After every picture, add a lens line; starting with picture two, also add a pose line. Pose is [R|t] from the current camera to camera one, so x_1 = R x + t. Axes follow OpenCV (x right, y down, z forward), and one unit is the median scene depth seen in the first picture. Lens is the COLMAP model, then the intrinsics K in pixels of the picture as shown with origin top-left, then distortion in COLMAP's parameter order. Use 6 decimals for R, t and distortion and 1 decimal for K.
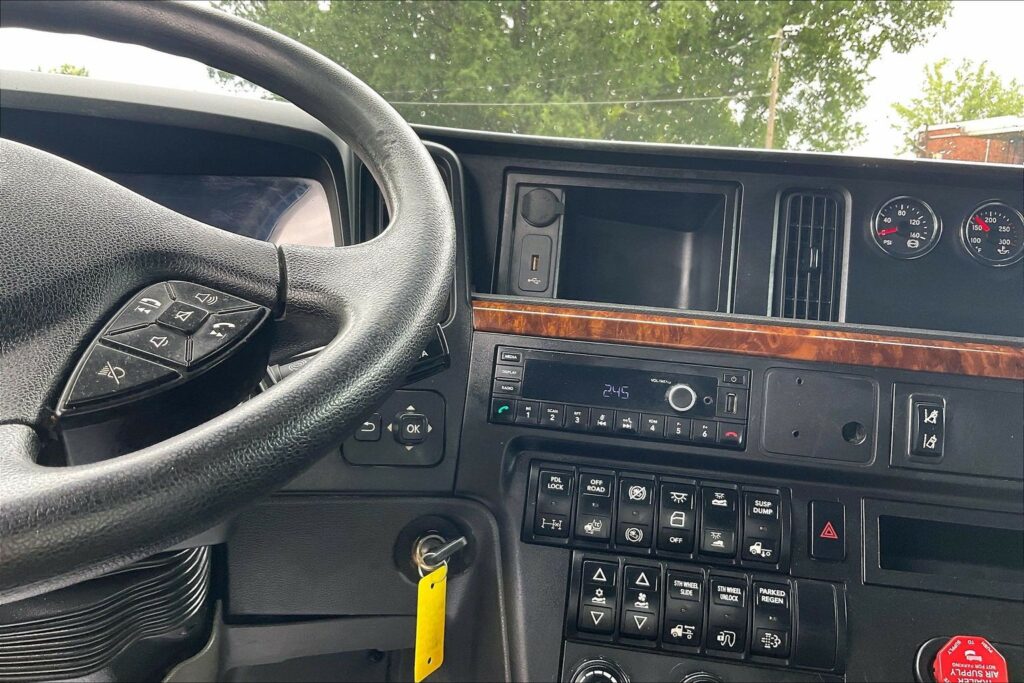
lens RADIAL K [[849.3, 0, 512.9], [0, 849.3, 338.1], [0, 0, 1]] dist [0.111571, -0.231281]
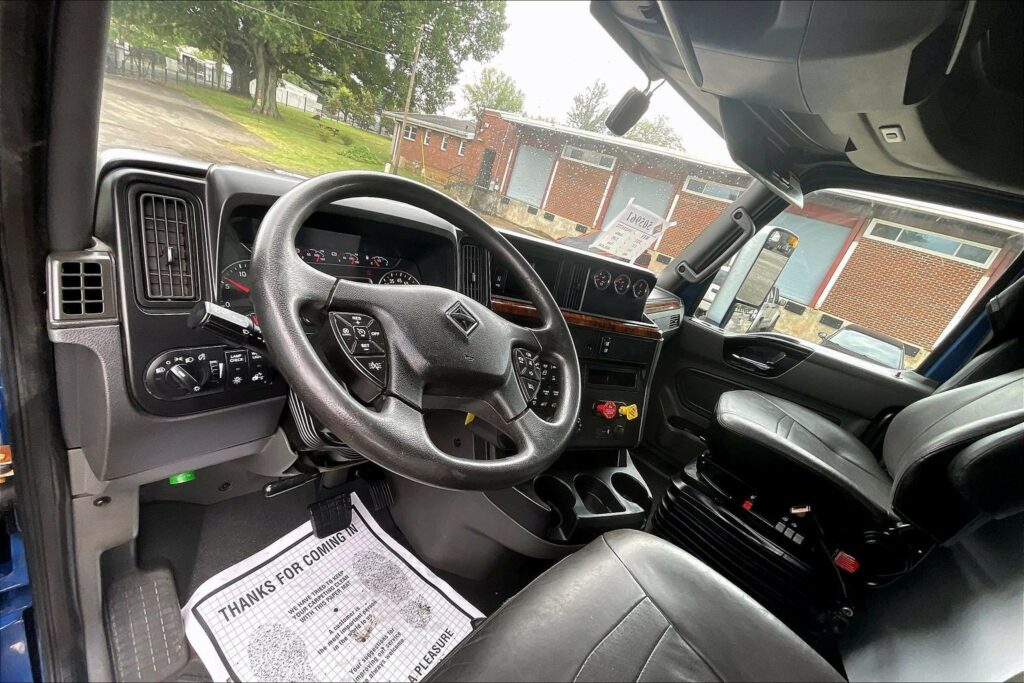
lens RADIAL K [[416.1, 0, 513.6], [0, 416.1, 342.8], [0, 0, 1]] dist [-0.008072, 0.005579]
pose [[0.830633, -0.009089, 0.556746, -0.776657], [-0.179095, 0.942375, 0.282584, -0.319973], [-0.527232, -0.334434, 0.781140, -0.148418]]
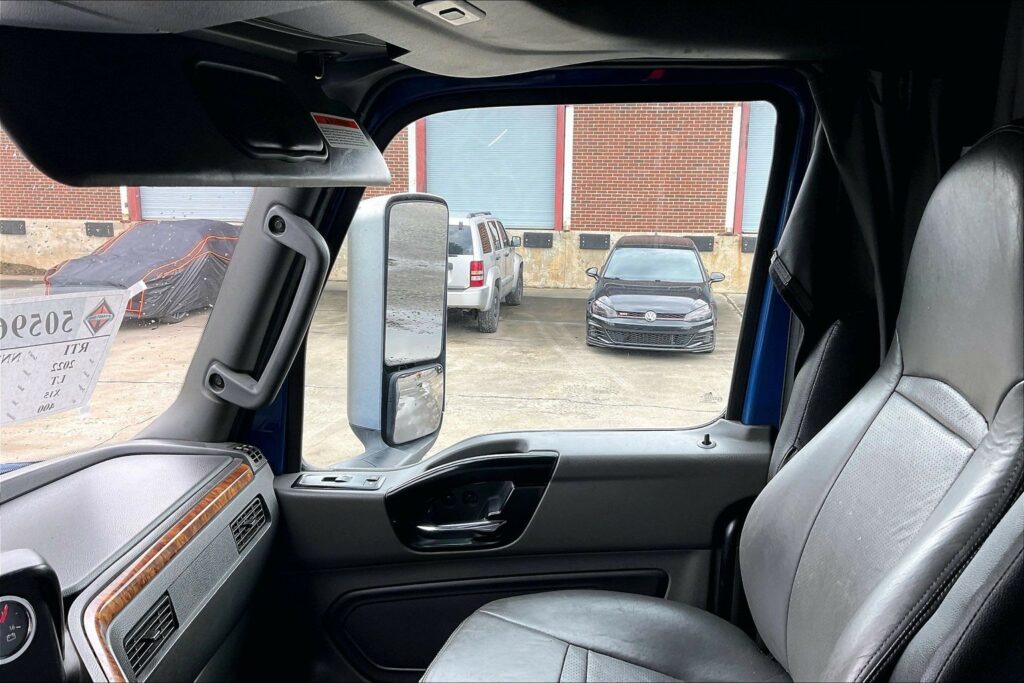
lens RADIAL K [[845.7, 0, 506.6], [0, 845.7, 340.1], [0, 0, 1]] dist [0.115196, -0.249009]
pose [[0.401503, -0.226133, 0.887502, 0.076025], [0.126456, 0.973445, 0.190823, -0.630829], [-0.907085, 0.035614, 0.419437, -0.011395]]
